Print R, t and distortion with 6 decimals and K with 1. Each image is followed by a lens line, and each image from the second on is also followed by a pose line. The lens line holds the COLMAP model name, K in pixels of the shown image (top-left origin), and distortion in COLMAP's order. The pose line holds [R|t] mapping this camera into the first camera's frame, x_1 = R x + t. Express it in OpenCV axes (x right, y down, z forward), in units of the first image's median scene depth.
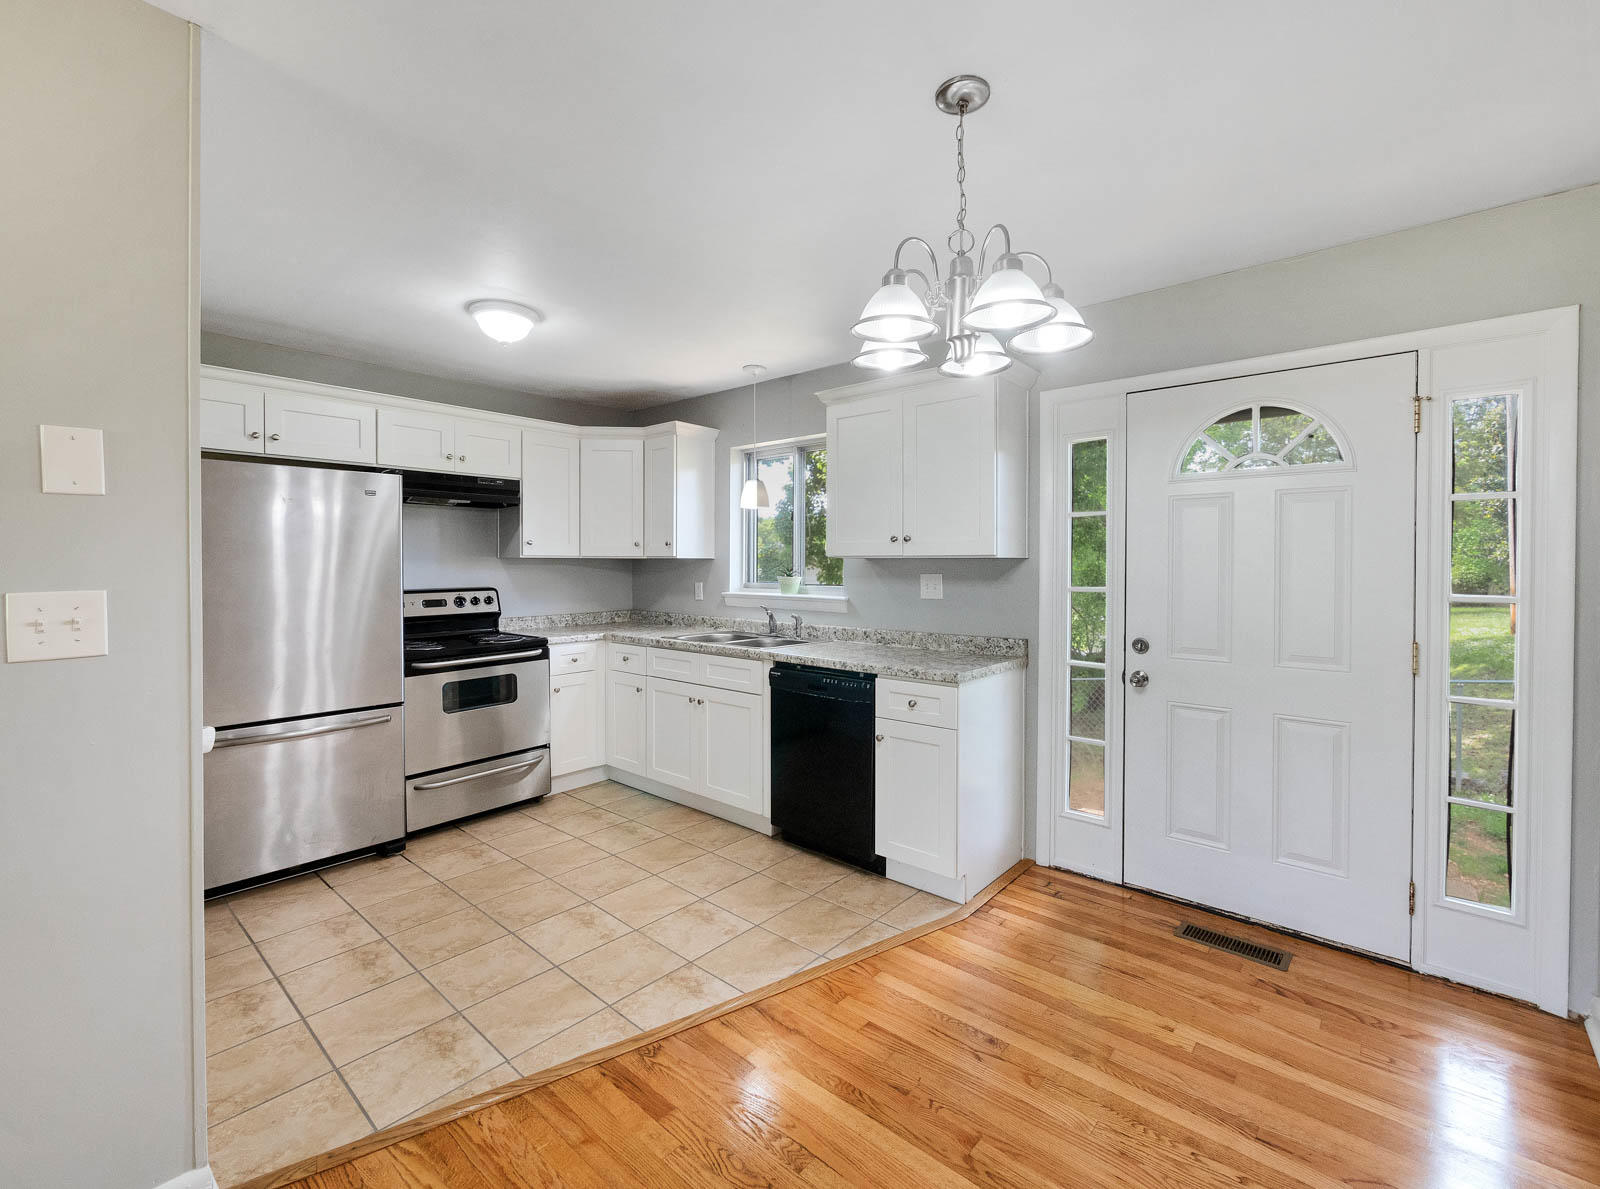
lens RADIAL K [[684.7, 0, 758.4], [0, 684.7, 584.4], [0, 0, 1]] dist [-0.001277, 0.006014]
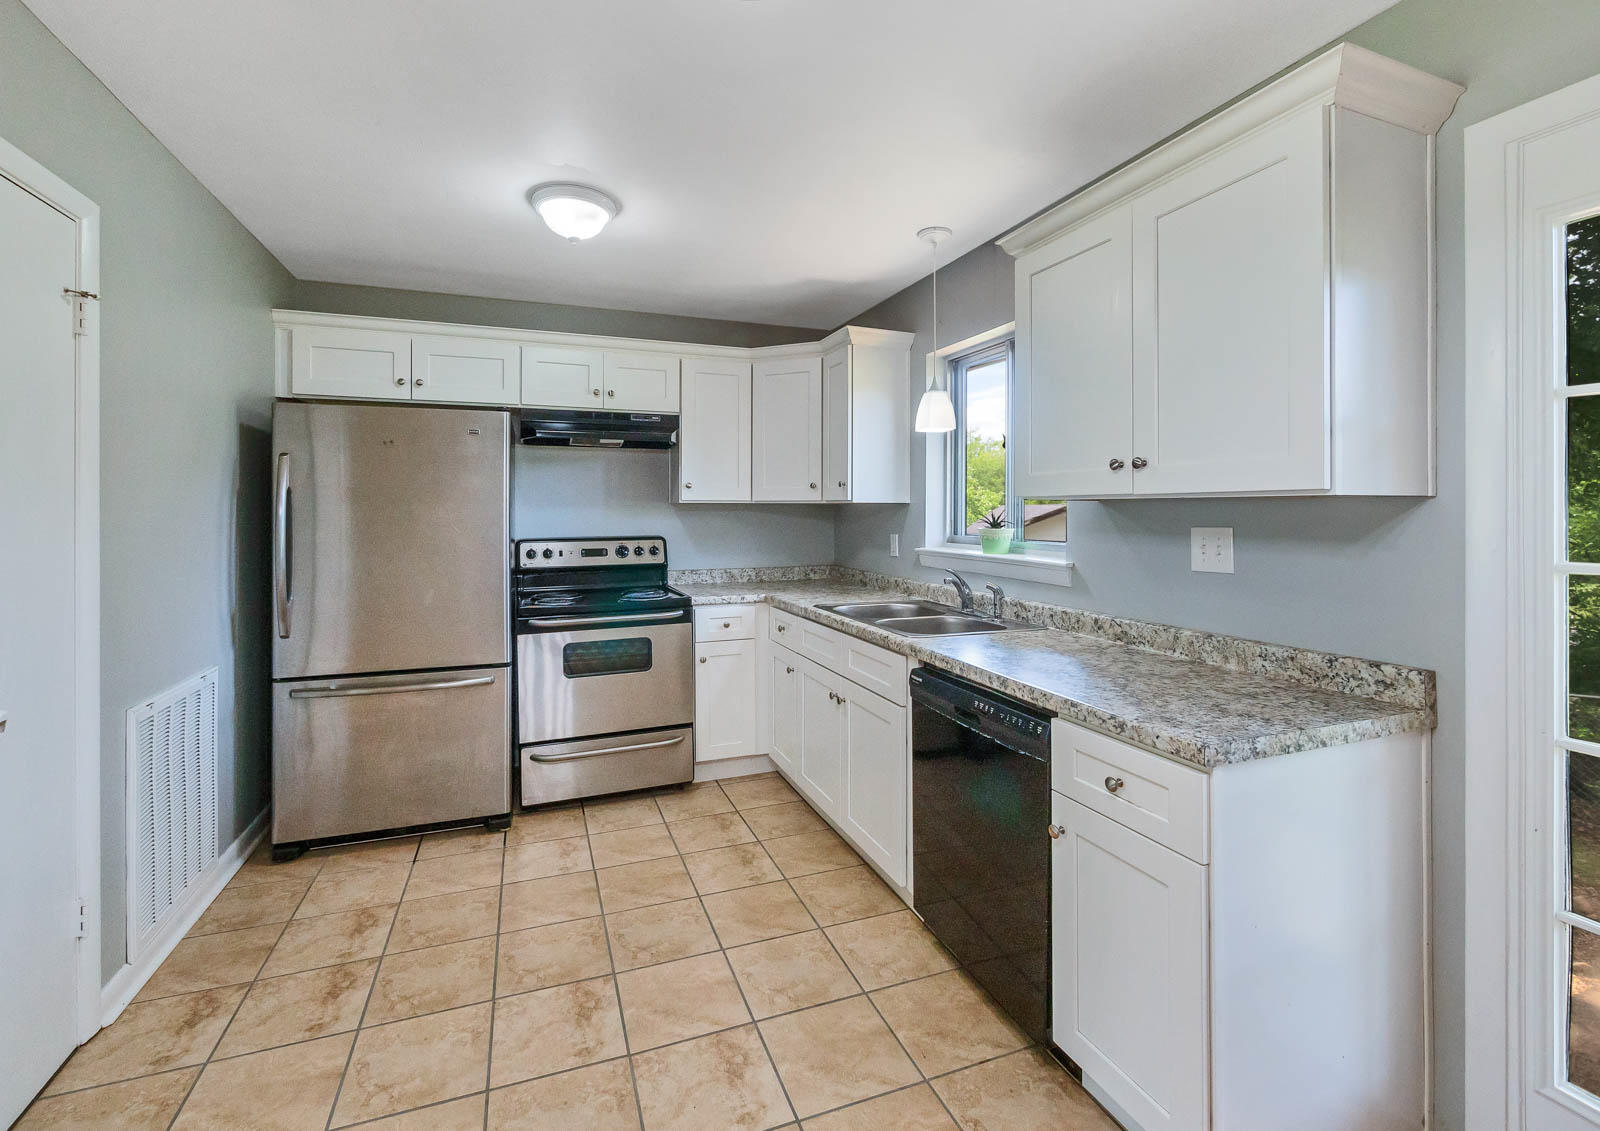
lens RADIAL K [[671.5, 0, 765.0], [0, 671.5, 519.5], [0, 0, 1]] dist [-0.002305, 0.000175]
pose [[0.890670, 0.005810, -0.454613, 0.166689], [-0.013906, 0.999799, -0.014467, -0.008038], [0.454438, 0.019208, 0.890571, 0.331269]]
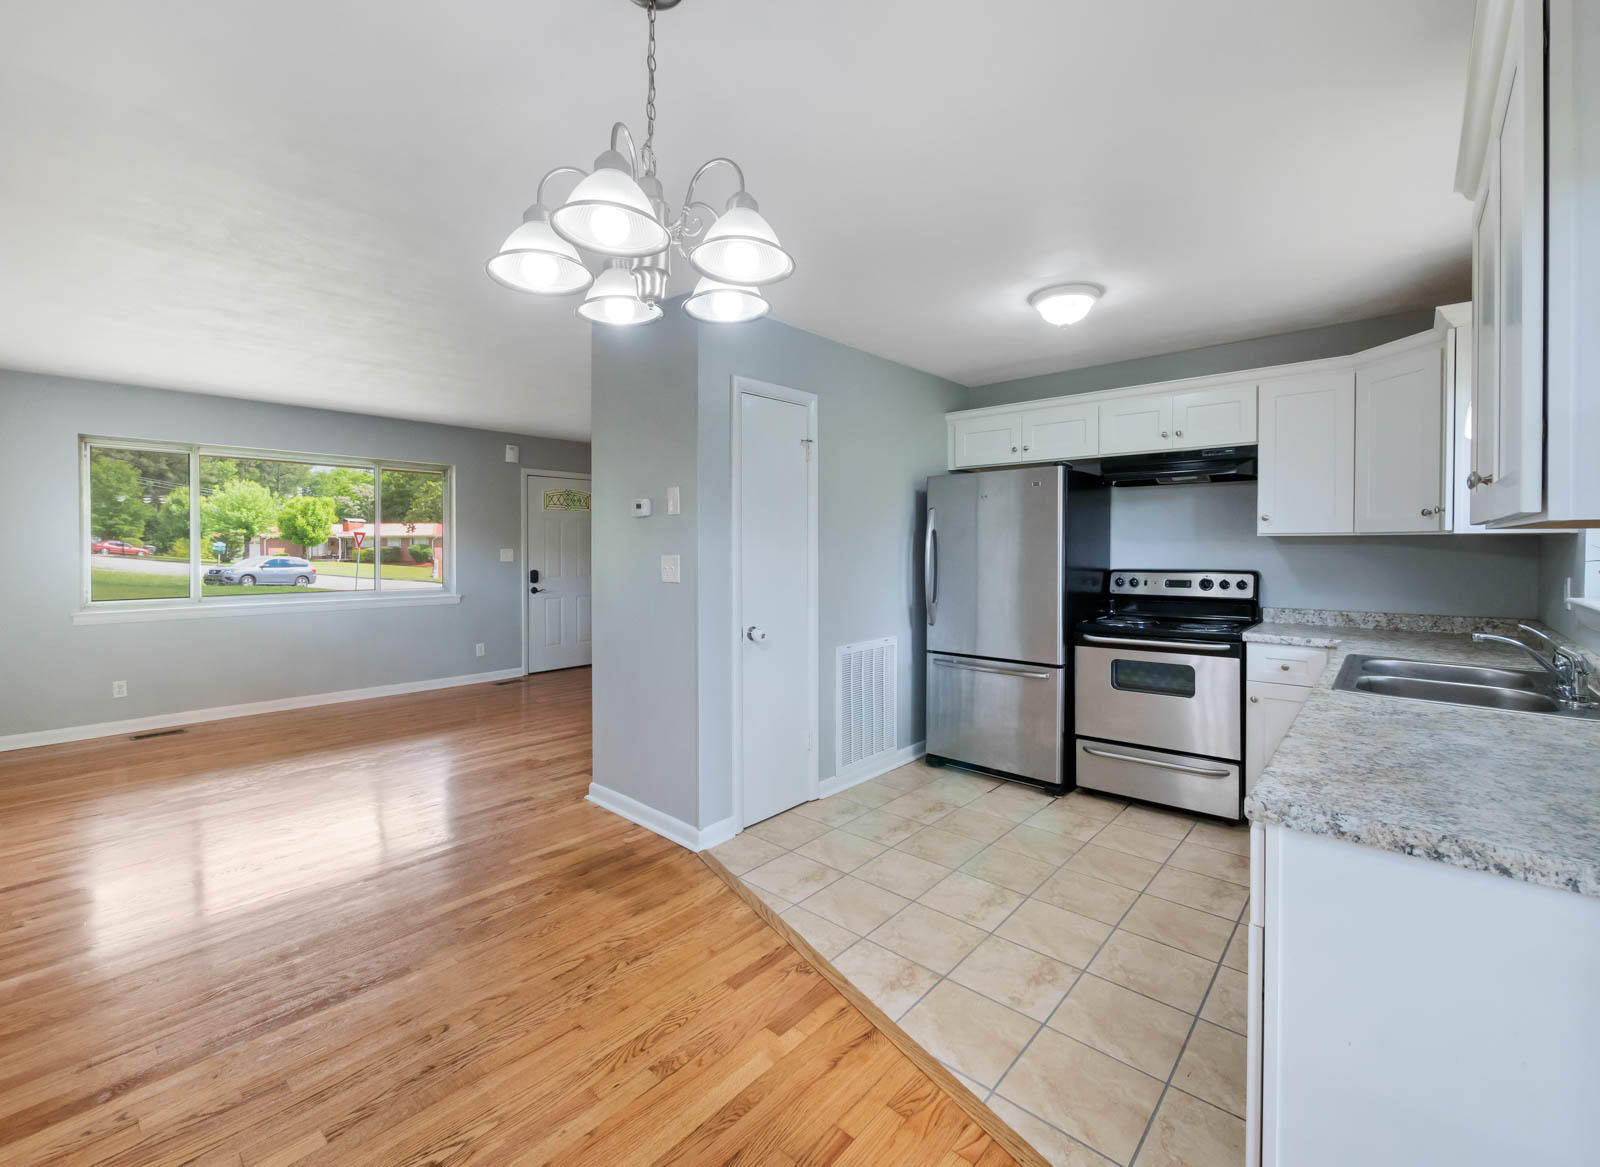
lens RADIAL K [[662.6, 0, 856.1], [0, 662.6, 561.7], [0, 0, 1]] dist [-0.000457, 0.000126]
pose [[0.084540, 0.025206, -0.996101, 0.496050], [-0.029263, 0.999312, 0.022804, -0.013805], [0.995990, 0.027221, 0.085219, 0.516204]]
